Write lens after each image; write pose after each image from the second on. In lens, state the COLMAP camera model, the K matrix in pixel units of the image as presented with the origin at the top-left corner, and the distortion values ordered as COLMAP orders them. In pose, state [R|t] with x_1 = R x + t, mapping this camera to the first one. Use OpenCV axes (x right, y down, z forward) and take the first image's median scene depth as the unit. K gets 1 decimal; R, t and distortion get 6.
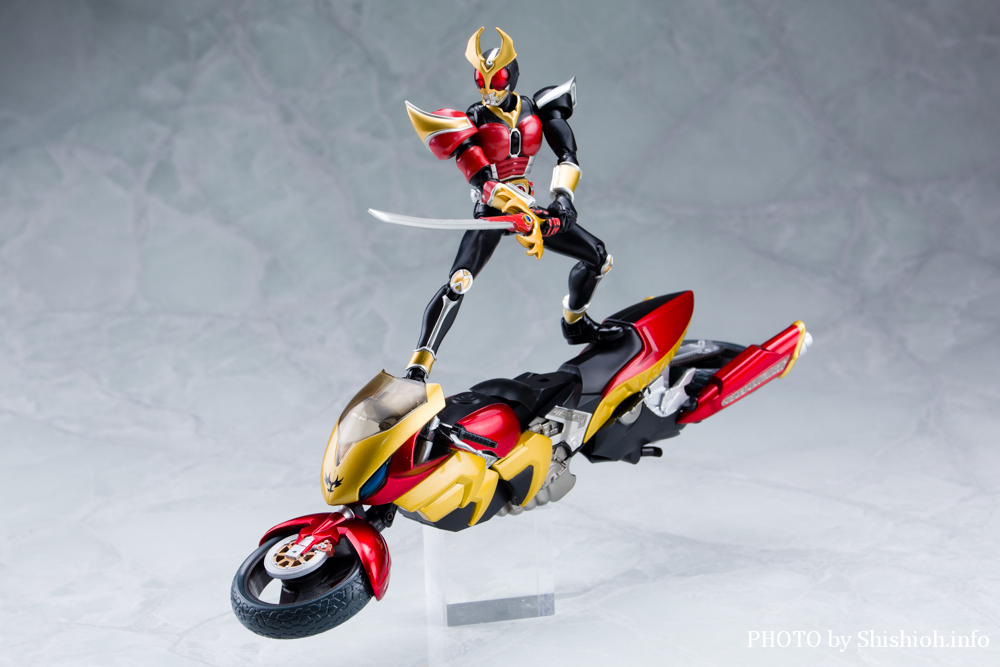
lens RADIAL K [[2012.3, 0, 467.4], [0, 2012.3, 268.6], [0, 0, 1]] dist [0.072446, 0.000000]
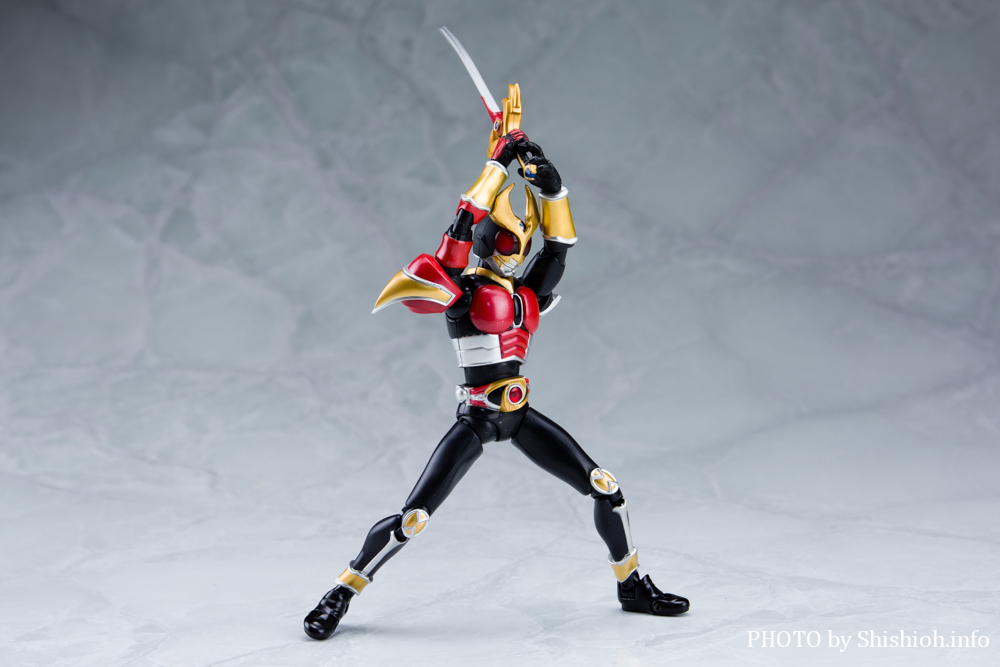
lens RADIAL K [[2048.5, 0, 497.0], [0, 2048.5, 335.6], [0, 0, 1]] dist [0.098384, 0.000000]
pose [[0.999984, 0.003412, -0.004419, -0.012476], [-0.003759, 0.996705, -0.081030, 0.075029], [0.004128, 0.081045, 0.996702, 0.138530]]
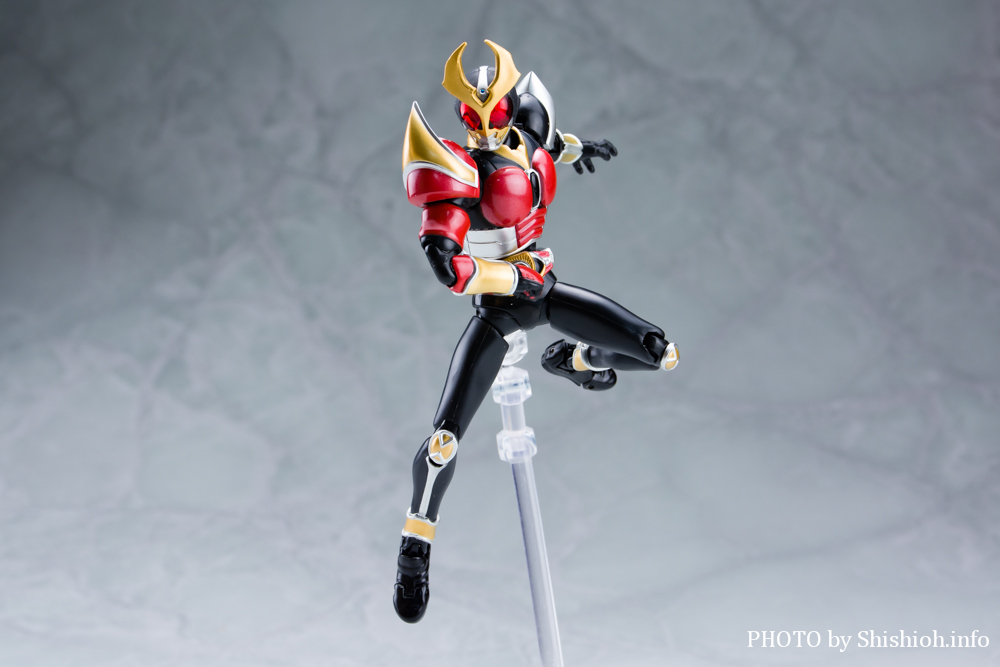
lens RADIAL K [[1719.1, 0, 503.8], [0, 1719.1, 331.5], [0, 0, 1]] dist [0.029194, 0.000000]
pose [[0.999977, 0.004560, -0.005072, 0.004517], [-0.005258, 0.989028, -0.147632, 0.053700], [0.004343, 0.147655, 0.989029, 0.228408]]
